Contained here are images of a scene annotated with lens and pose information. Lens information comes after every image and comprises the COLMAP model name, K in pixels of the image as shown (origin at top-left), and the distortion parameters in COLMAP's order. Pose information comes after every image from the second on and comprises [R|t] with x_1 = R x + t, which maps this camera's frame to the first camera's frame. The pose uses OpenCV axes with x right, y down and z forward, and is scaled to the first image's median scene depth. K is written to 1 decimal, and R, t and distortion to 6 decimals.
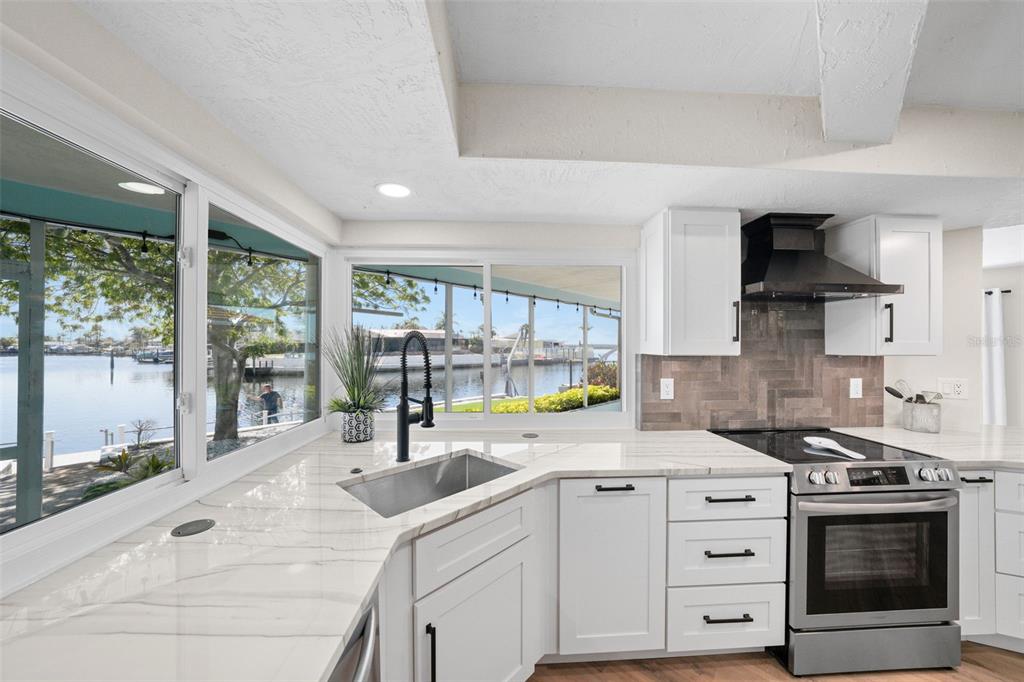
lens RADIAL K [[361.6, 0, 511.8], [0, 361.6, 343.5], [0, 0, 1]] dist [-0.019136, 0.003104]
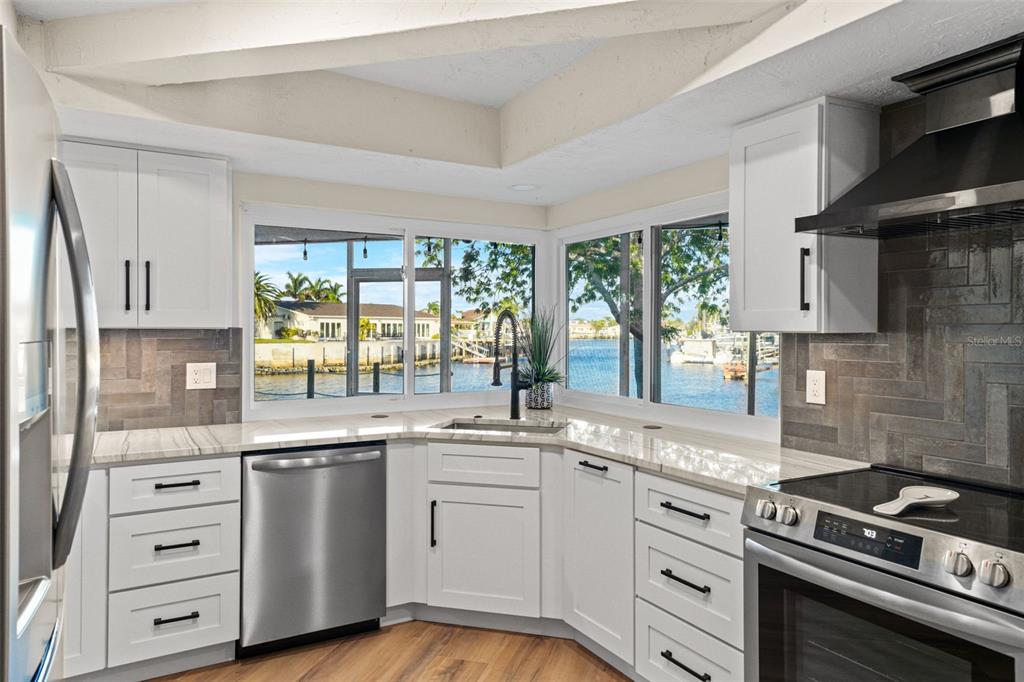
lens RADIAL K [[699.8, 0, 516.4], [0, 699.8, 337.0], [0, 0, 1]] dist [-0.001469, -0.001041]
pose [[0.426752, 0.003985, -0.904360, 1.310569], [-0.001797, 0.999992, 0.003559, 0.035484], [0.904367, 0.000107, 0.426755, 0.010414]]
